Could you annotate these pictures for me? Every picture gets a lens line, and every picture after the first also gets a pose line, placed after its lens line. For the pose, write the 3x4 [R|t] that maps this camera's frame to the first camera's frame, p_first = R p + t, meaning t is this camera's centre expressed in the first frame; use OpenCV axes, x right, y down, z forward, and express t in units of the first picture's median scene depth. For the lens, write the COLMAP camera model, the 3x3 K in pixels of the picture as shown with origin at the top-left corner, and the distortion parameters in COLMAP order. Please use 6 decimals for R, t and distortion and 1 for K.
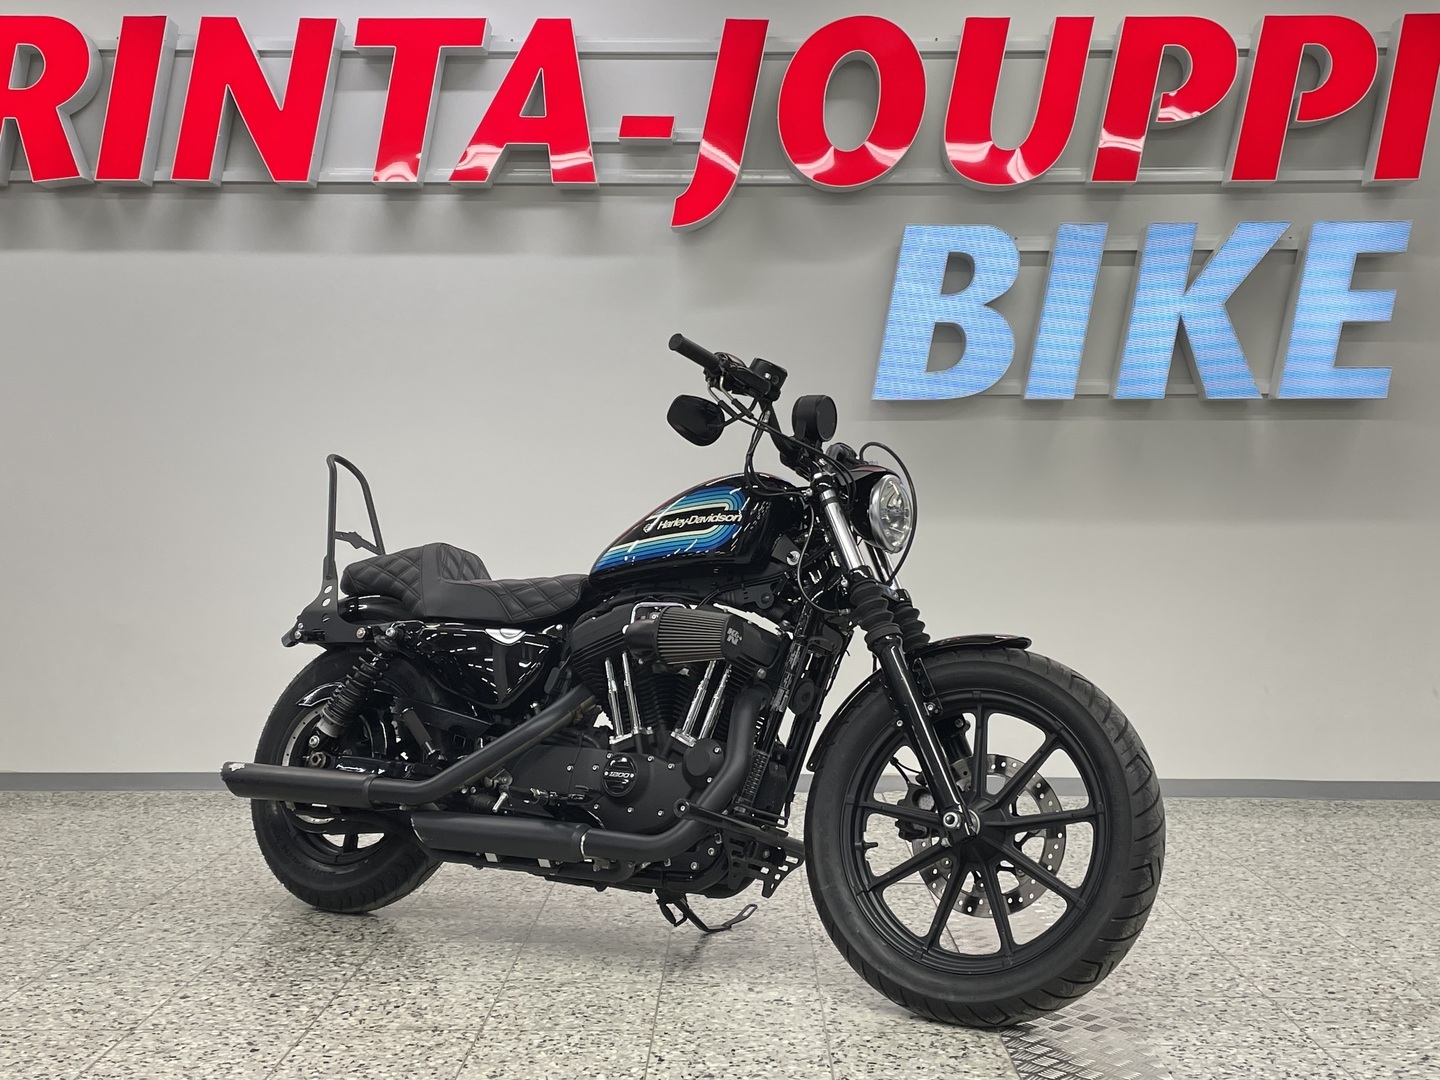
lens RADIAL K [[1695.6, 0, 720.0], [0, 1695.6, 540.0], [0, 0, 1]] dist [0.205352, -0.013761]
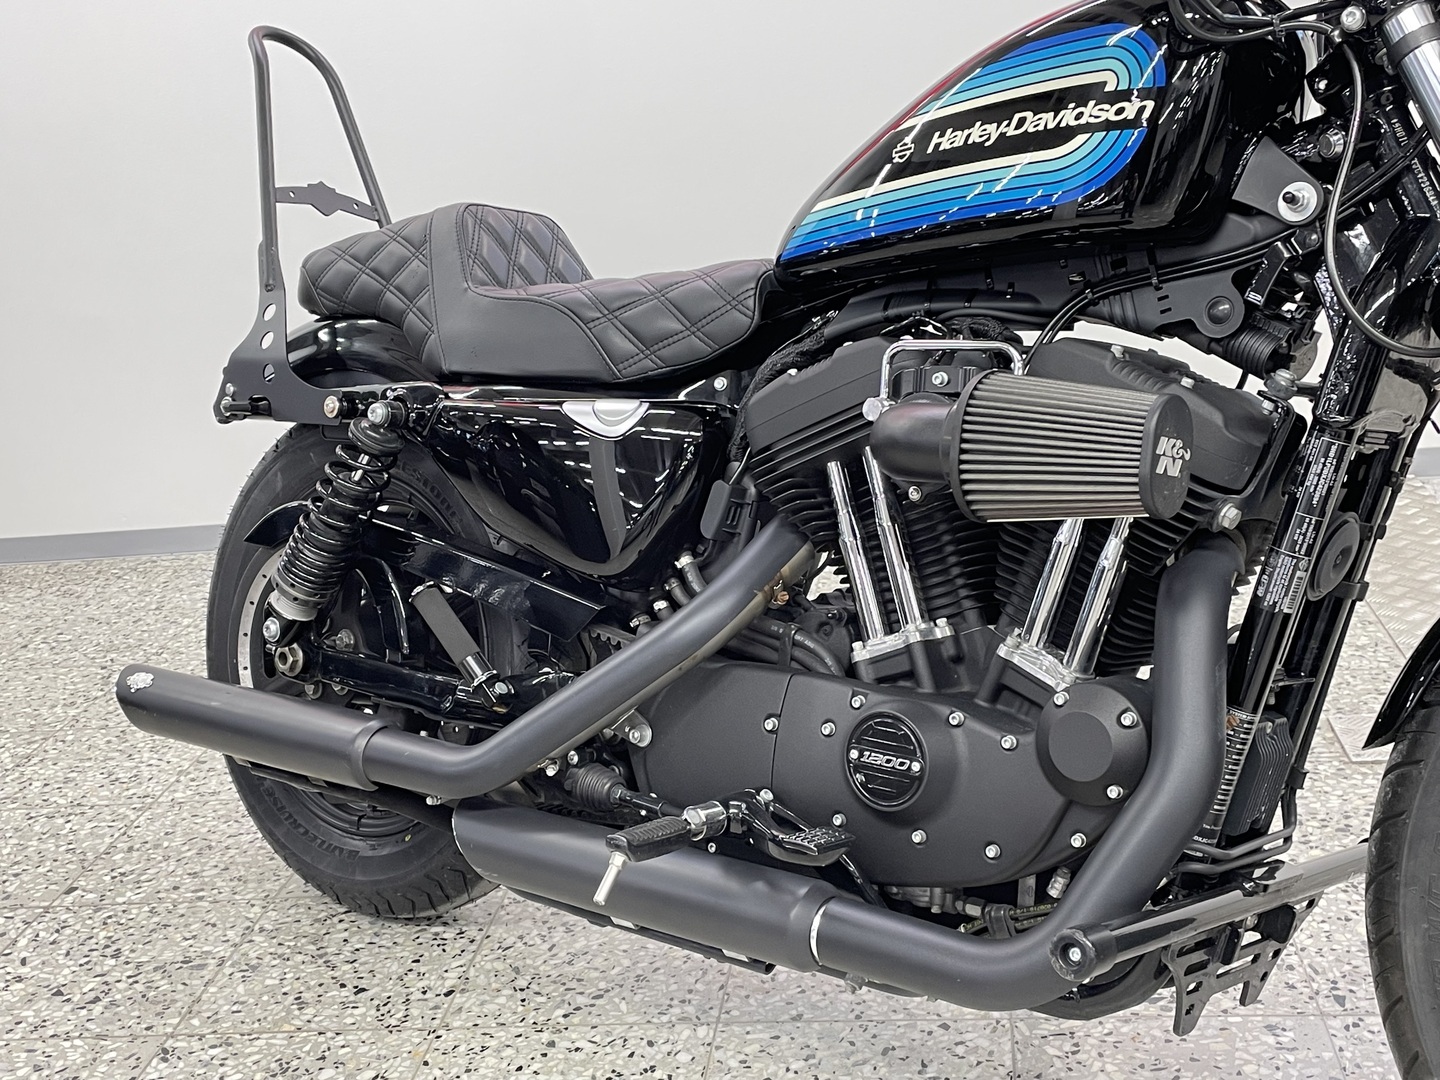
lens RADIAL K [[1727.2, 0, 720.0], [0, 1727.2, 540.0], [0, 0, 1]] dist [0.112243, -0.160010]
pose [[0.988177, -0.066945, -0.137933, -0.034508], [0.101843, 0.959093, 0.264137, -0.032317], [0.114608, -0.275061, 0.954571, 0.563653]]
